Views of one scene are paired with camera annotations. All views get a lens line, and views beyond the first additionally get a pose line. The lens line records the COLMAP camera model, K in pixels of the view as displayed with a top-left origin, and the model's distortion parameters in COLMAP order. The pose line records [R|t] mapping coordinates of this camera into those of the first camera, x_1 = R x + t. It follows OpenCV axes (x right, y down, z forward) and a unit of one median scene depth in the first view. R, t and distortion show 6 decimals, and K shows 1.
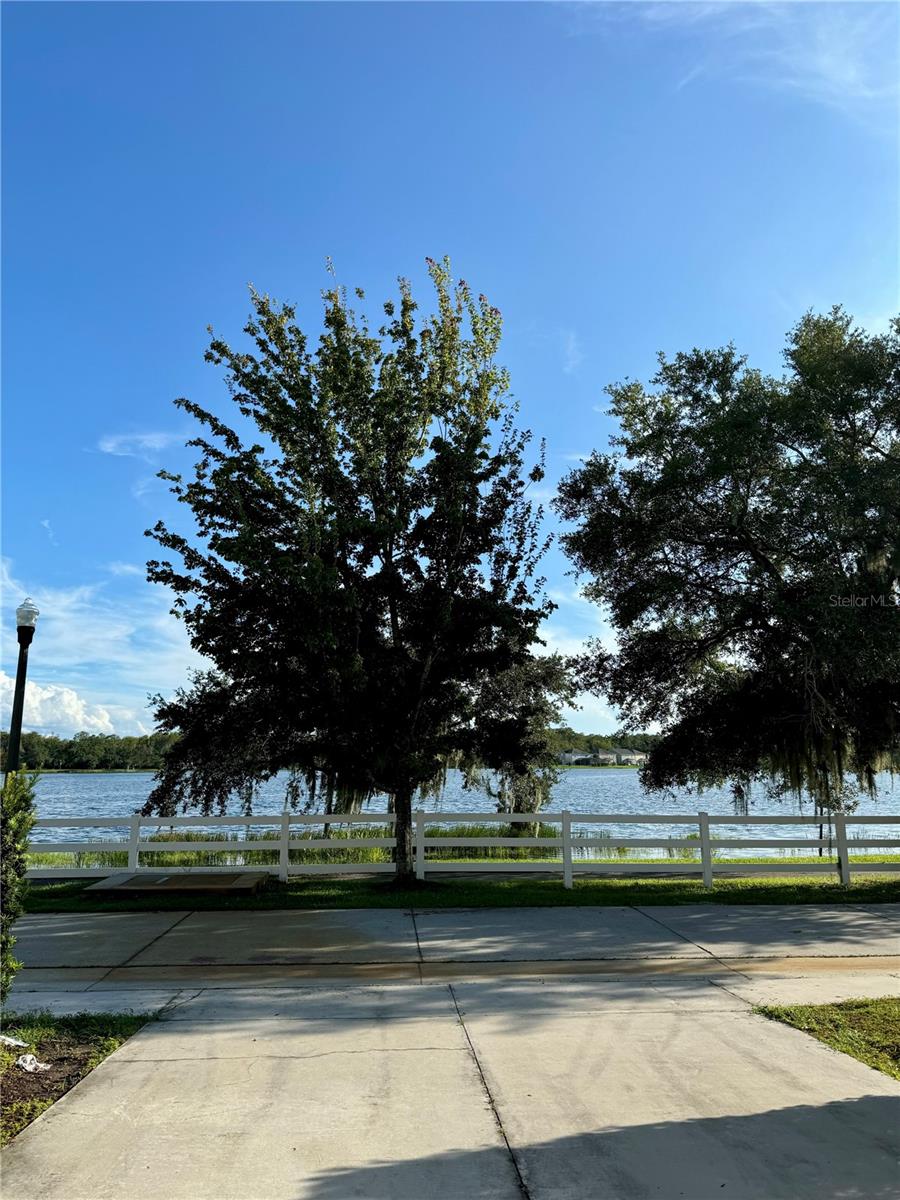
lens RADIAL K [[835.4, 0, 450.0], [0, 835.4, 600.0], [0, 0, 1]] dist [0.179532, -0.349244]
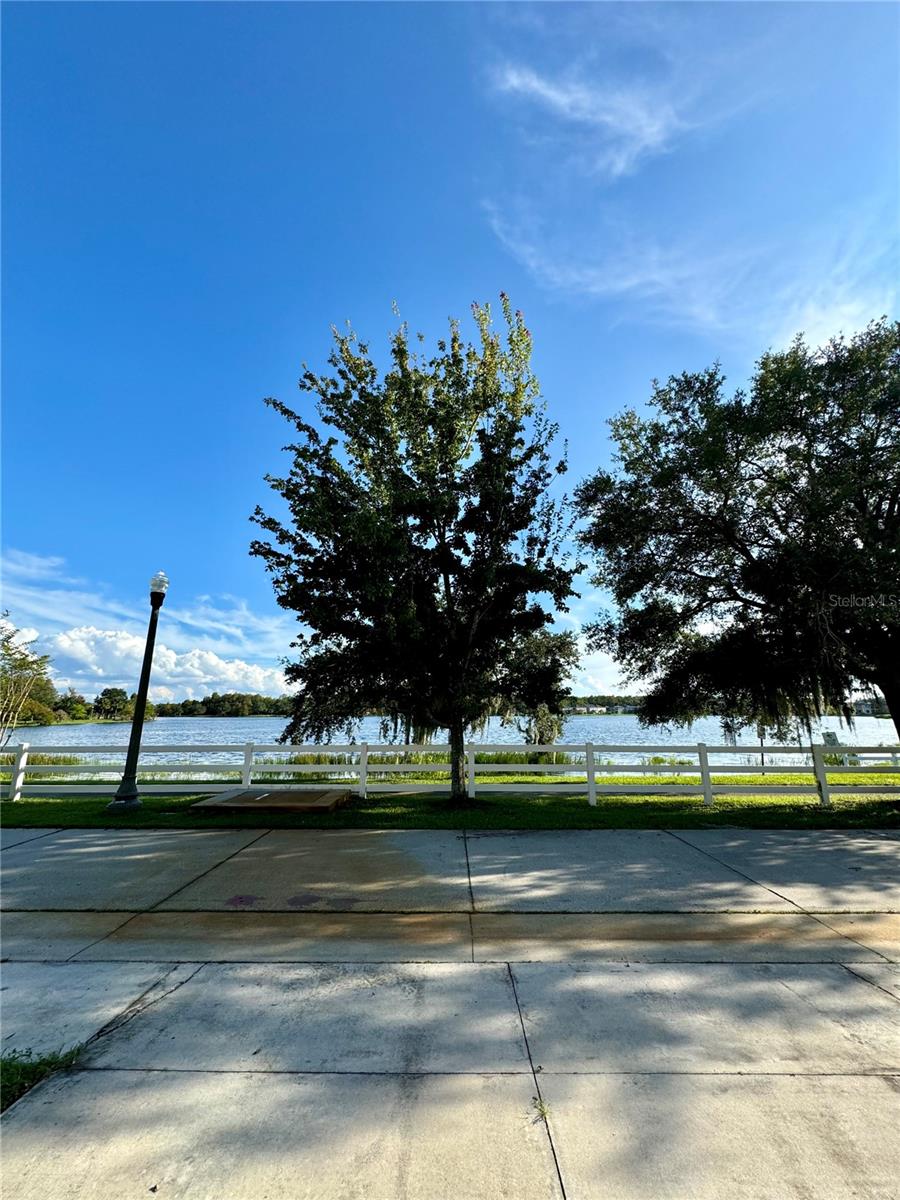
lens RADIAL K [[483.8, 0, 455.4], [0, 483.8, 602.7], [0, 0, 1]] dist [0.000653, 0.000179]
pose [[0.997701, -0.014383, -0.066231, -0.008189], [0.012192, 0.999369, -0.033360, 0.070980], [0.066669, 0.032476, 0.997247, 0.297191]]
